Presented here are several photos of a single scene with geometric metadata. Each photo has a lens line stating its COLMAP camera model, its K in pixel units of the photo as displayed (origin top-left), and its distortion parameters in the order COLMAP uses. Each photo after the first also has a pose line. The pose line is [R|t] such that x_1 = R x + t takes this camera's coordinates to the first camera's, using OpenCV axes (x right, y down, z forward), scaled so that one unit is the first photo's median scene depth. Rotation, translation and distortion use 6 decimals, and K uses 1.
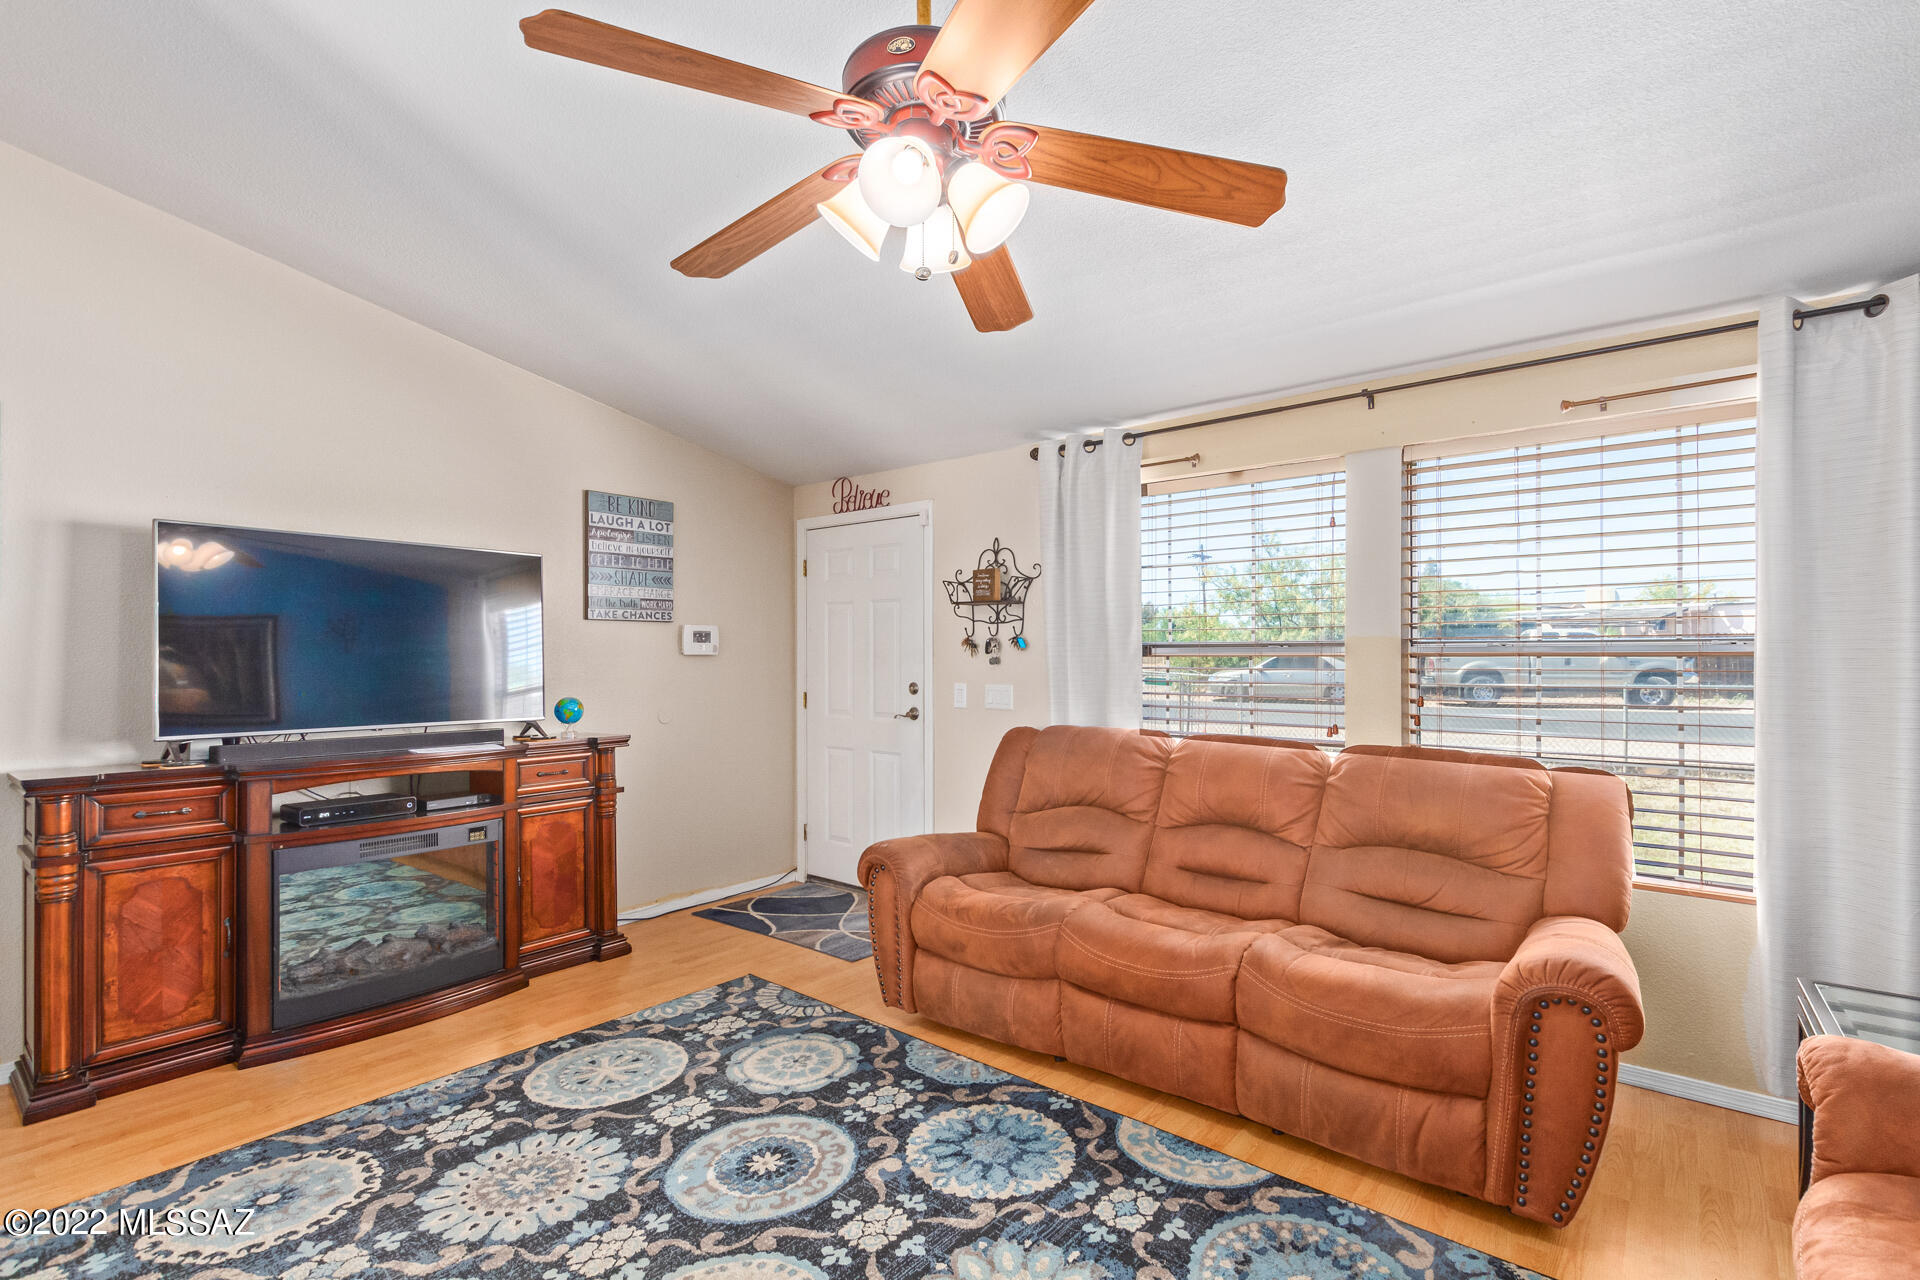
lens RADIAL K [[875.2, 0, 964.6], [0, 875.2, 648.6], [0, 0, 1]] dist [0.003185, -0.000559]
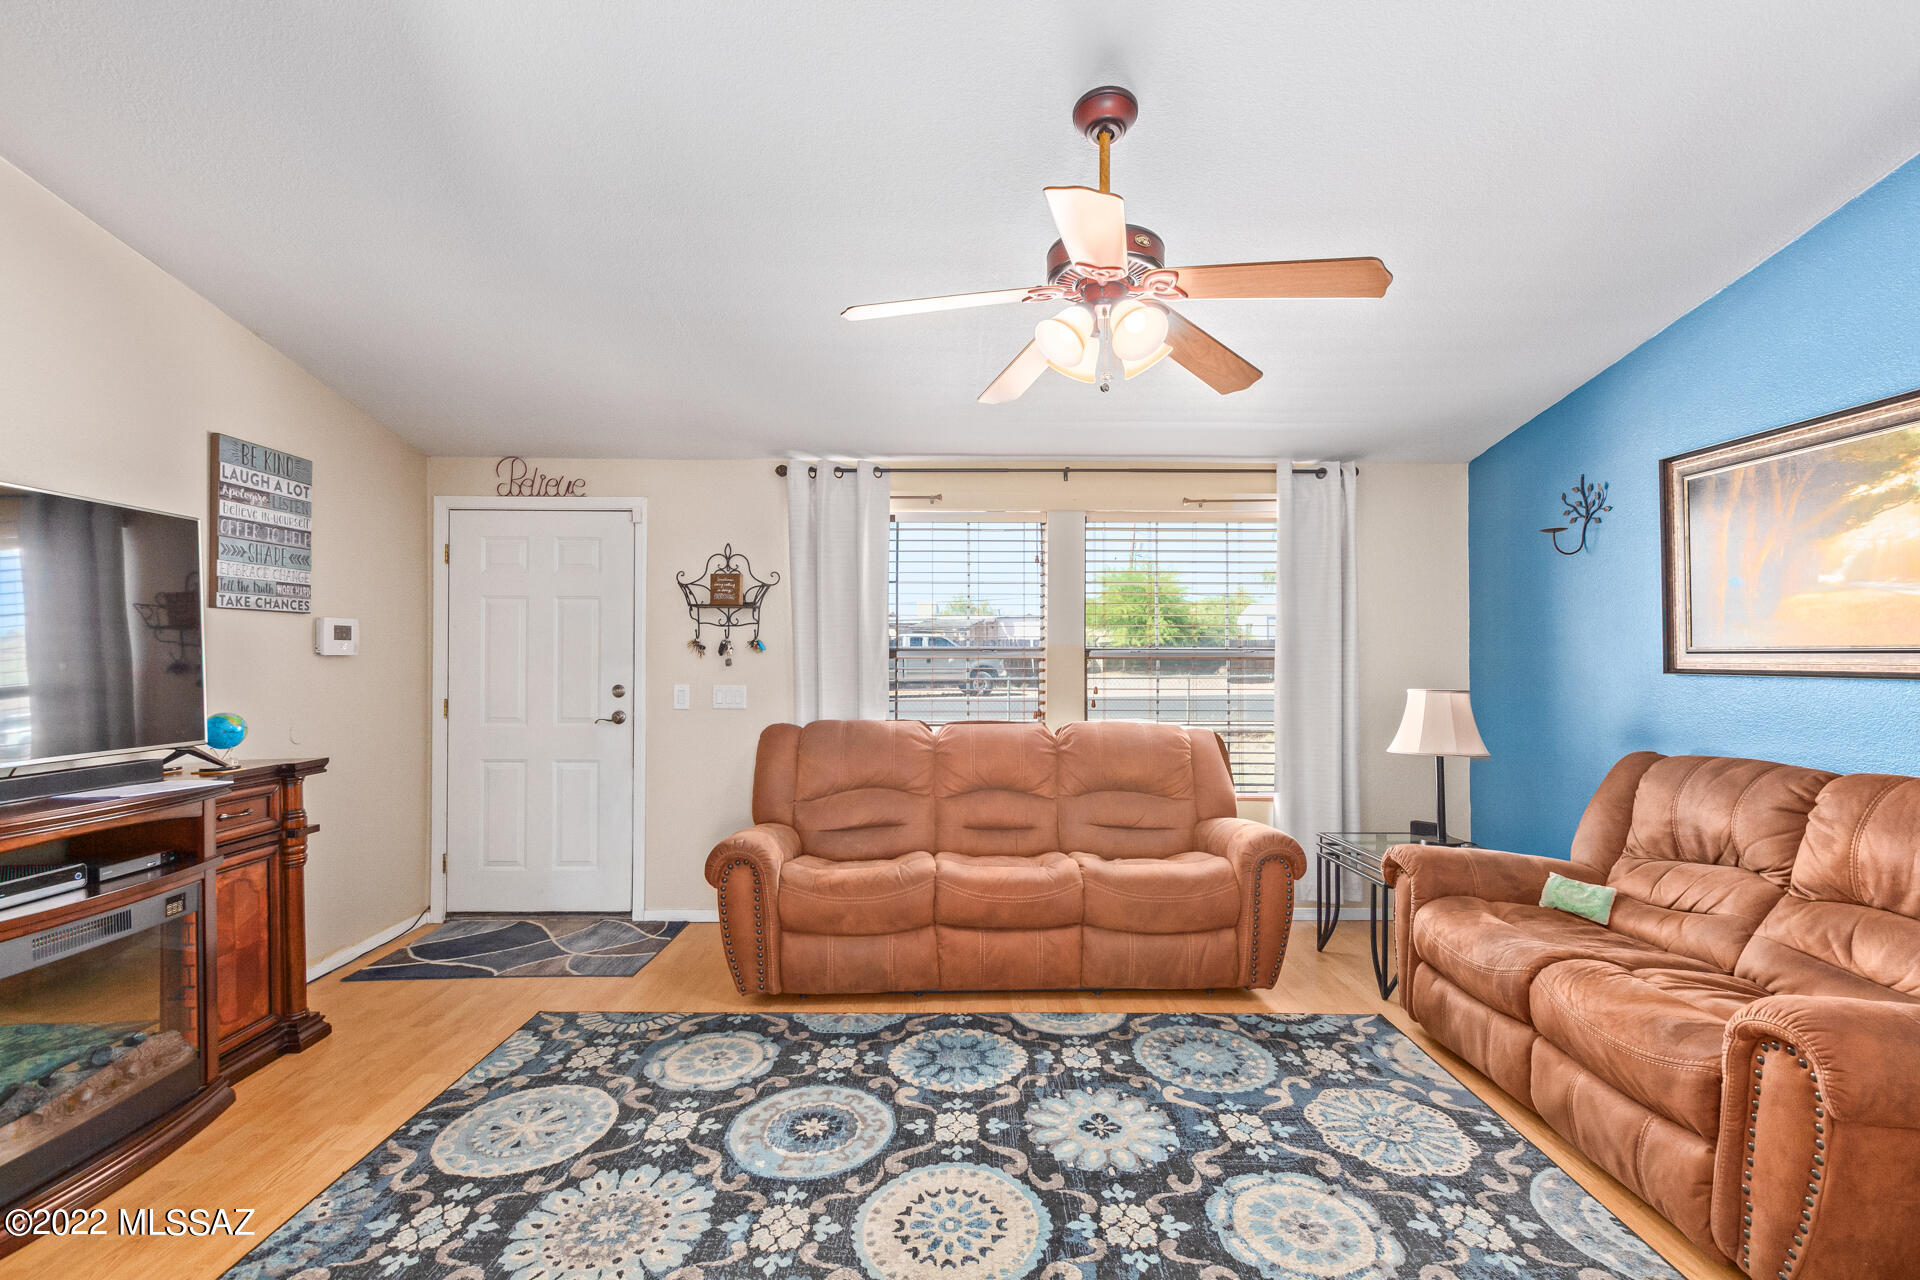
lens RADIAL K [[875.2, 0, 964.6], [0, 875.2, 648.6], [0, 0, 1]] dist [0.003185, -0.000559]
pose [[0.768444, 0.008186, 0.639865, -0.584244], [-0.008802, 0.999959, -0.002223, -0.003592], [-0.639857, -0.003924, 0.768484, 0.036229]]
